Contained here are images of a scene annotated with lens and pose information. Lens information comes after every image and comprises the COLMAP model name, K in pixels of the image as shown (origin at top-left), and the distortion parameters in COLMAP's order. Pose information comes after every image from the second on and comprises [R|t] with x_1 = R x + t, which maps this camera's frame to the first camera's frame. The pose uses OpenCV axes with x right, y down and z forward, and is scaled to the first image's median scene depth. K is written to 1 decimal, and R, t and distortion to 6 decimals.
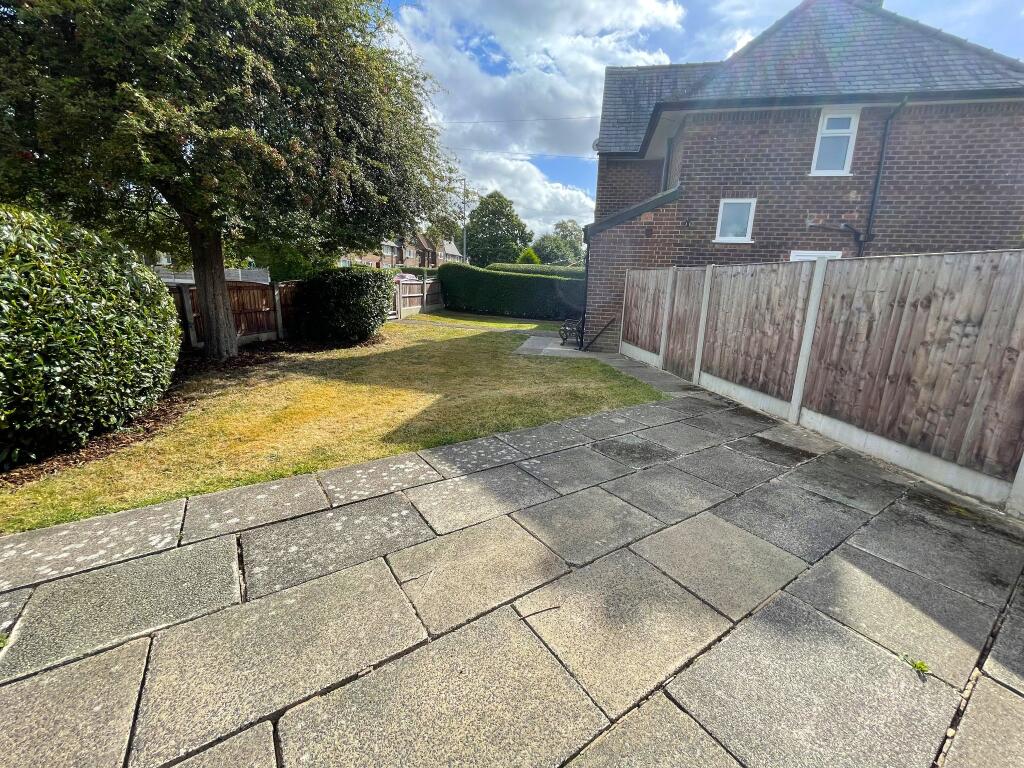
lens RADIAL K [[409.9, 0, 512.0], [0, 409.9, 384.0], [0, 0, 1]] dist [0.001880, 0.000296]
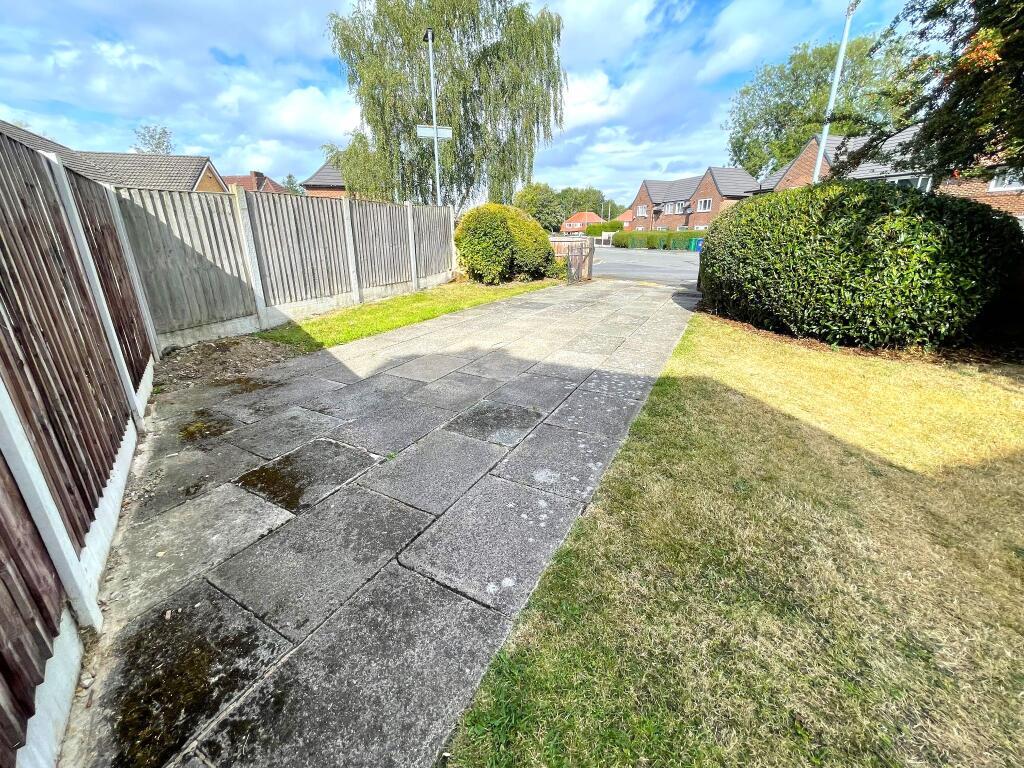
lens RADIAL K [[409.9, 0, 512.0], [0, 409.9, 384.0], [0, 0, 1]] dist [0.001880, 0.000296]
pose [[-0.879435, 0.137157, -0.455832, 0.453400], [-0.140093, 0.840606, 0.523216, -0.246153], [0.454938, 0.523993, -0.720043, 1.121122]]
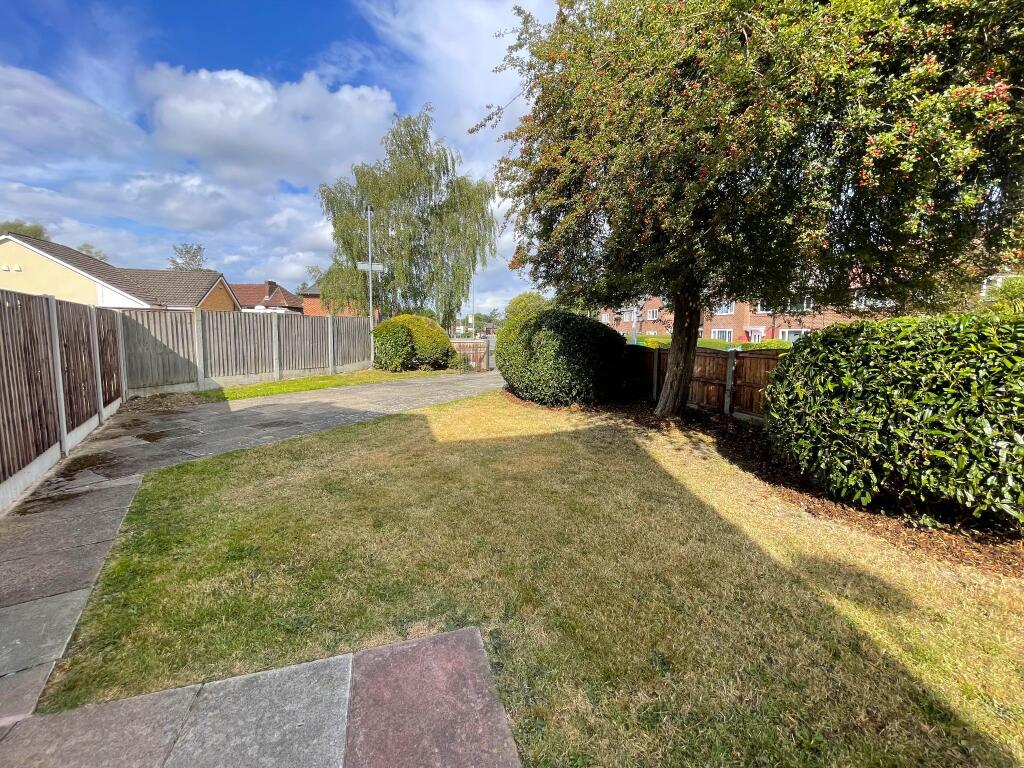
lens RADIAL K [[423.7, 0, 512.0], [0, 423.7, 384.0], [0, 0, 1]] dist [0.001039, 0.000074]
pose [[-0.891143, 0.010513, -0.453602, 0.159203], [-0.149484, 0.937113, 0.315394, -0.488218], [0.428392, 0.348867, -0.833530, 1.982563]]
